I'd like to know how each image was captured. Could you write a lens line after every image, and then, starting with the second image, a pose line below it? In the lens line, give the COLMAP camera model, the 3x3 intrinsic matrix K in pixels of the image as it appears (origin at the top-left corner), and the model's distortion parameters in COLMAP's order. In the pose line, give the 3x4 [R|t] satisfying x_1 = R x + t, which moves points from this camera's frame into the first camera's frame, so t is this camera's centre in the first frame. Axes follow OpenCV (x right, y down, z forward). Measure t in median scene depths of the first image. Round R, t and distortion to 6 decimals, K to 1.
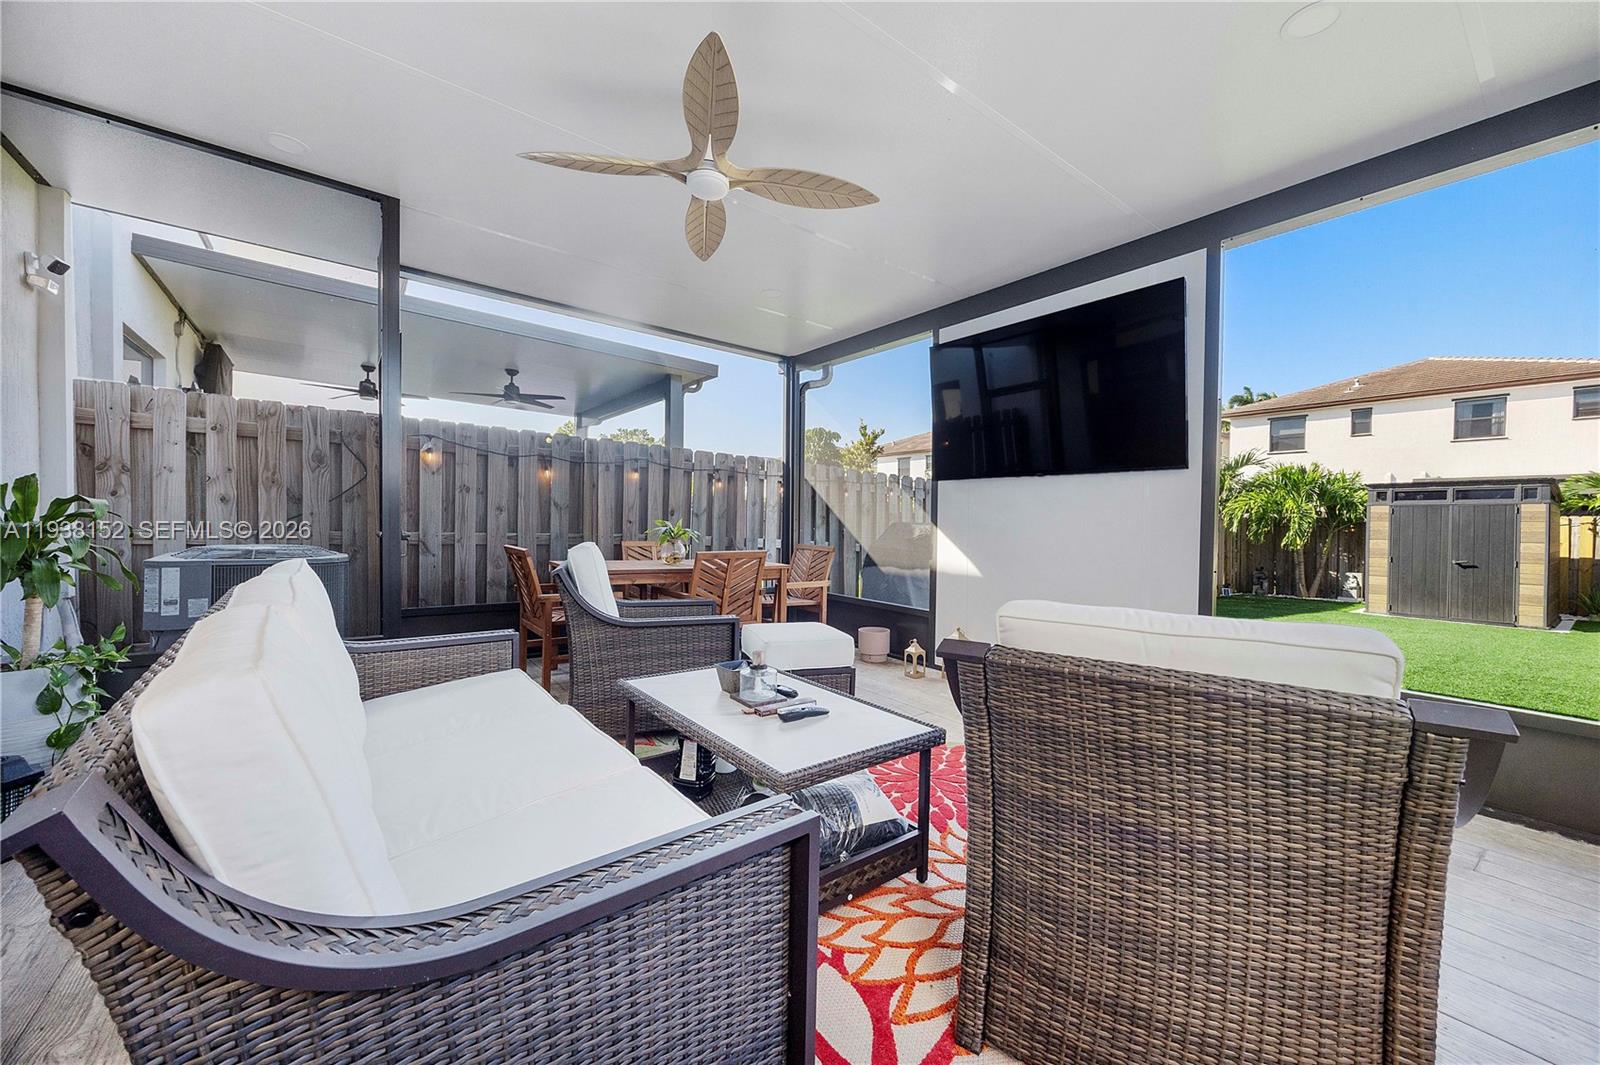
lens RADIAL K [[556.5, 0, 833.6], [0, 556.5, 528.9], [0, 0, 1]] dist [-0.007510, -0.000003]
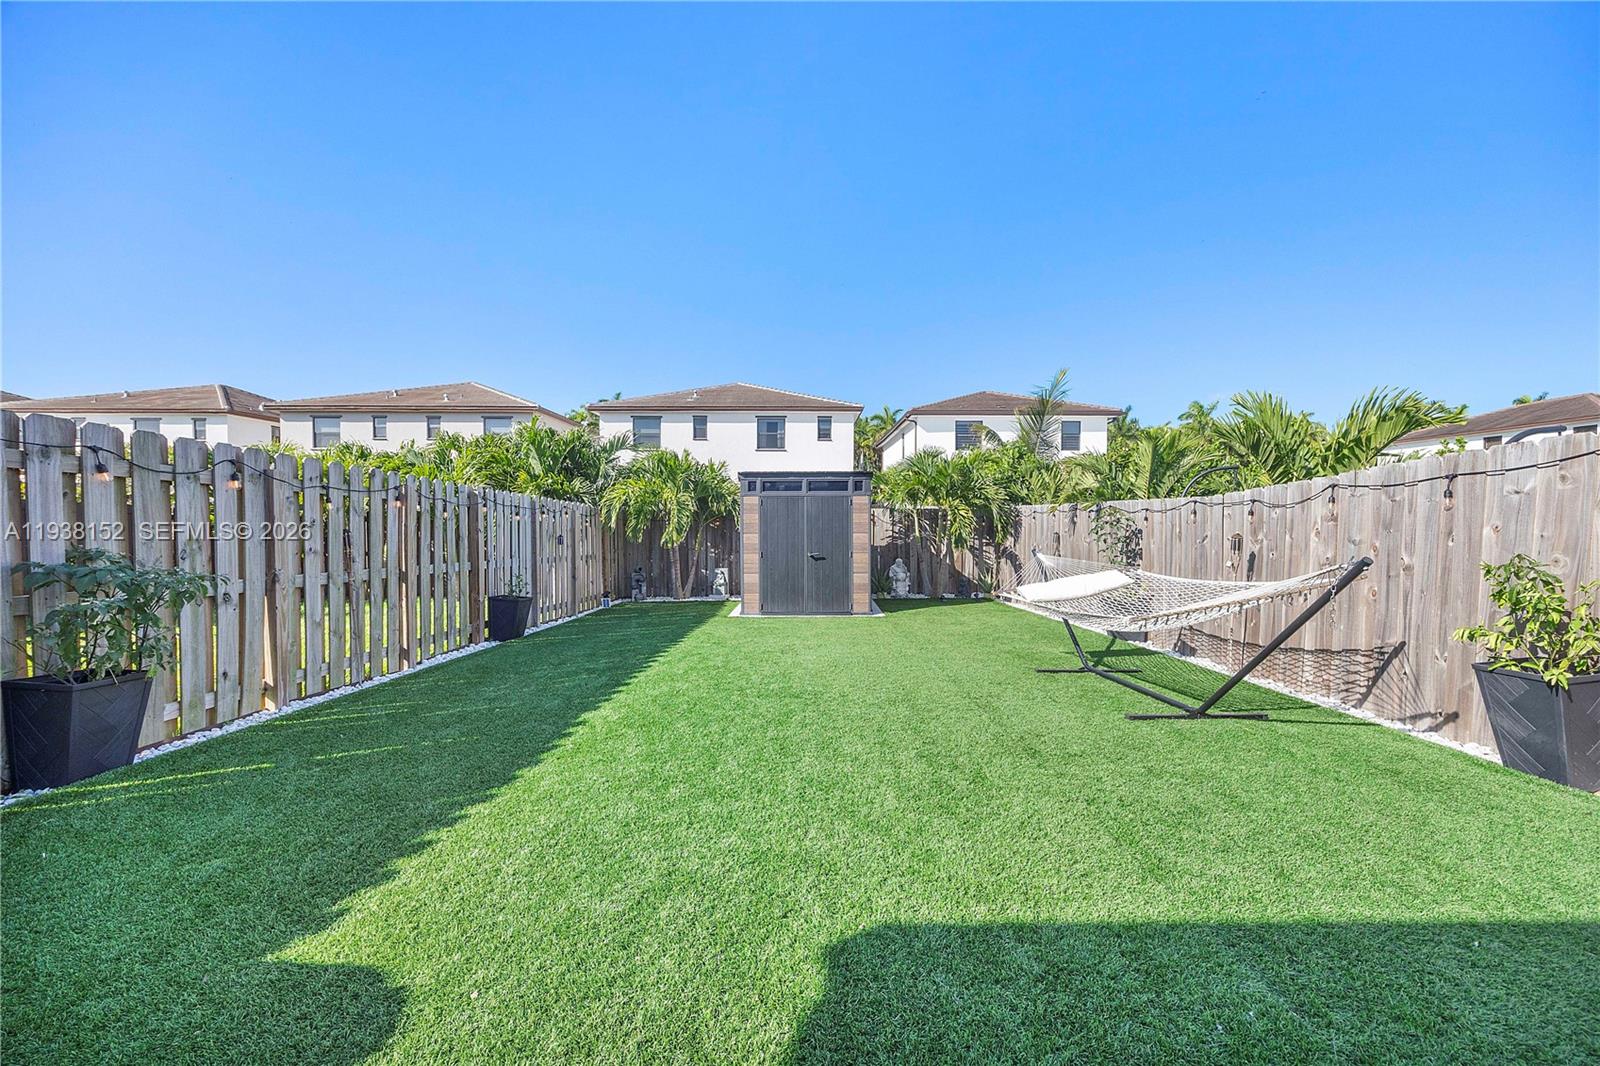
lens RADIAL K [[617.0, 0, 811.5], [0, 617.0, 534.9], [0, 0, 1]] dist [-0.002130, 0.000103]
pose [[0.581407, -0.030431, 0.813043, 0.163456], [0.018318, 0.999537, 0.024312, -0.000906], [-0.813406, 0.000758, 0.581695, 0.246299]]
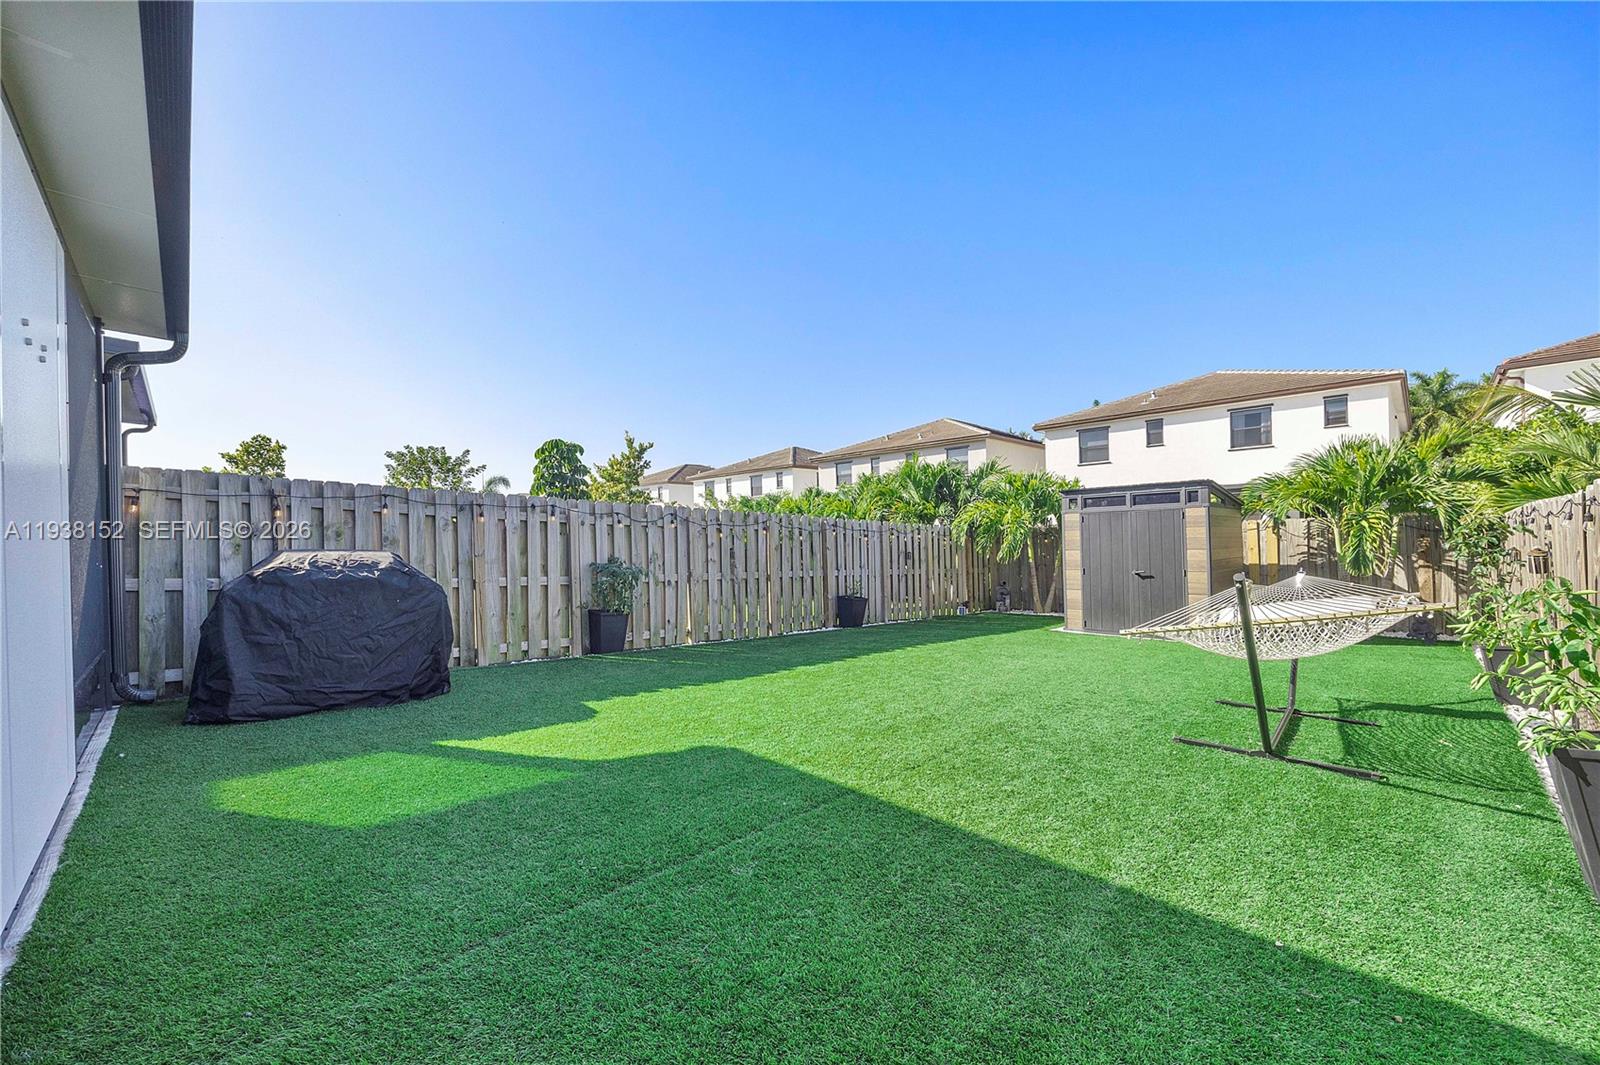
lens RADIAL K [[591.6, 0, 755.6], [0, 591.6, 530.5], [0, 0, 1]] dist [-0.001465, -0.000014]
pose [[0.991225, -0.025291, 0.129743, 0.252815], [0.029773, 0.999021, -0.032722, 0.002528], [-0.128788, 0.036298, 0.991008, 0.065473]]
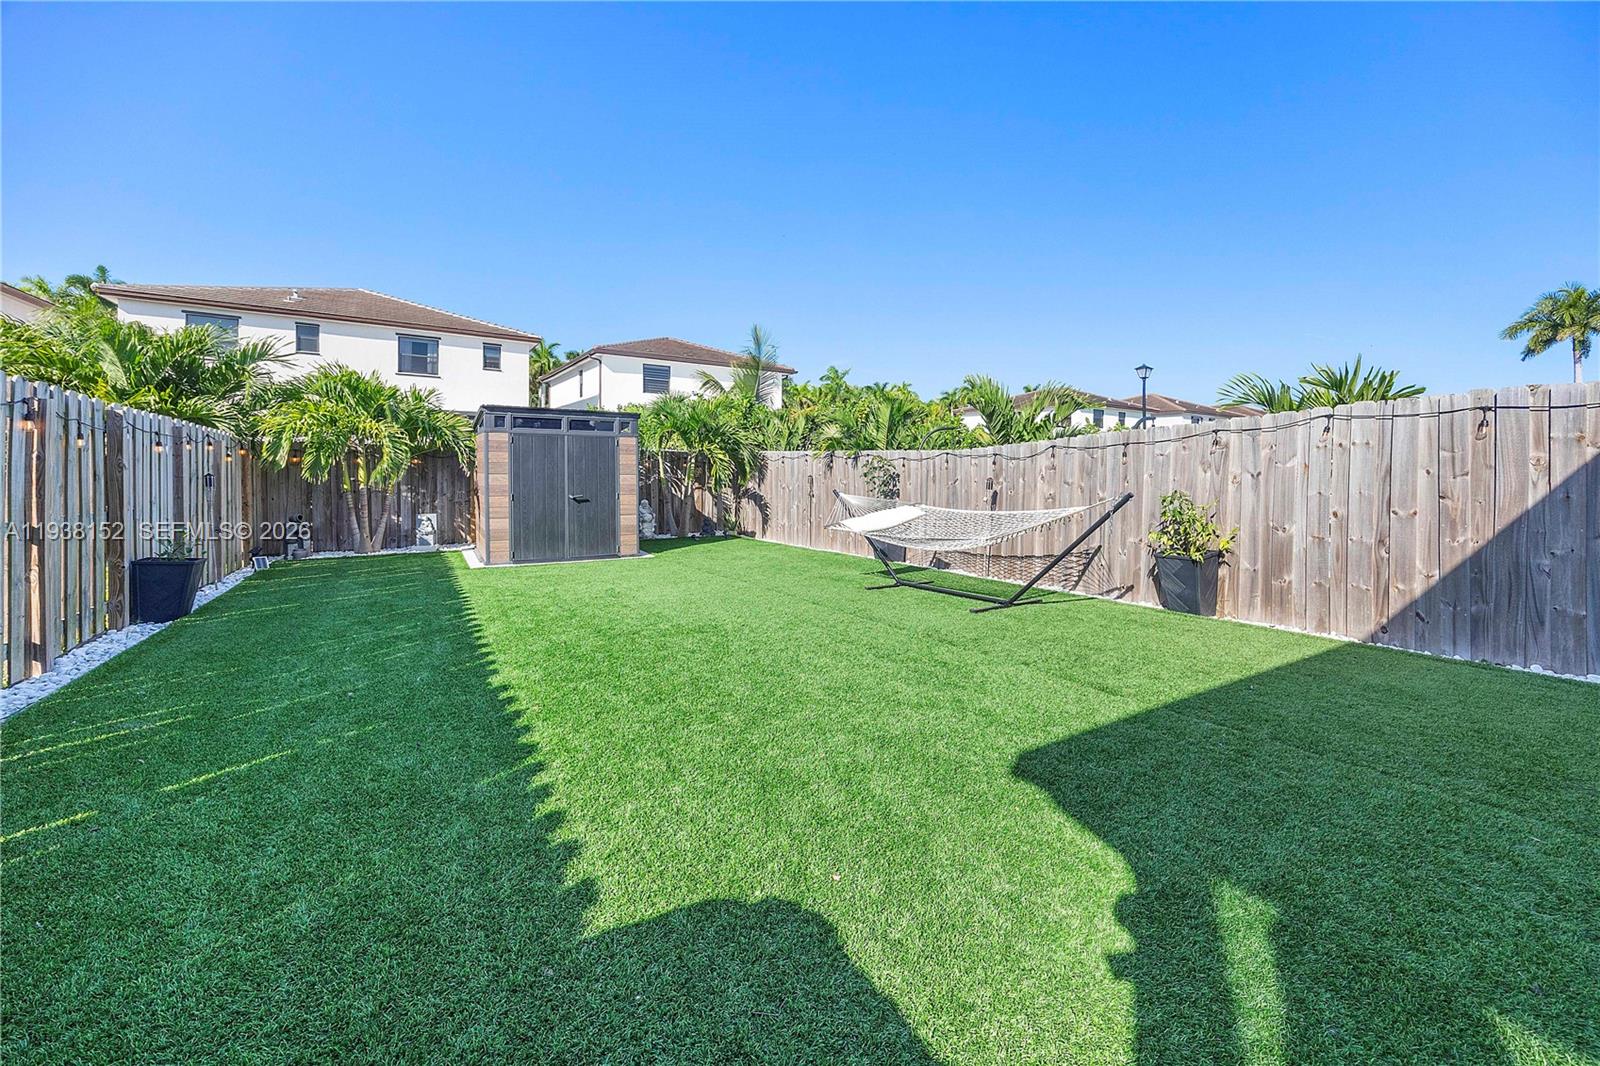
lens RADIAL K [[611.2, 0, 808.1], [0, 611.2, 479.1], [0, 0, 1]] dist [-0.001168, -0.000100]
pose [[0.081171, -0.032367, 0.996174, 0.092997], [-0.003040, 0.999460, 0.032721, -0.002896], [-0.996696, -0.005685, 0.081029, 0.355603]]
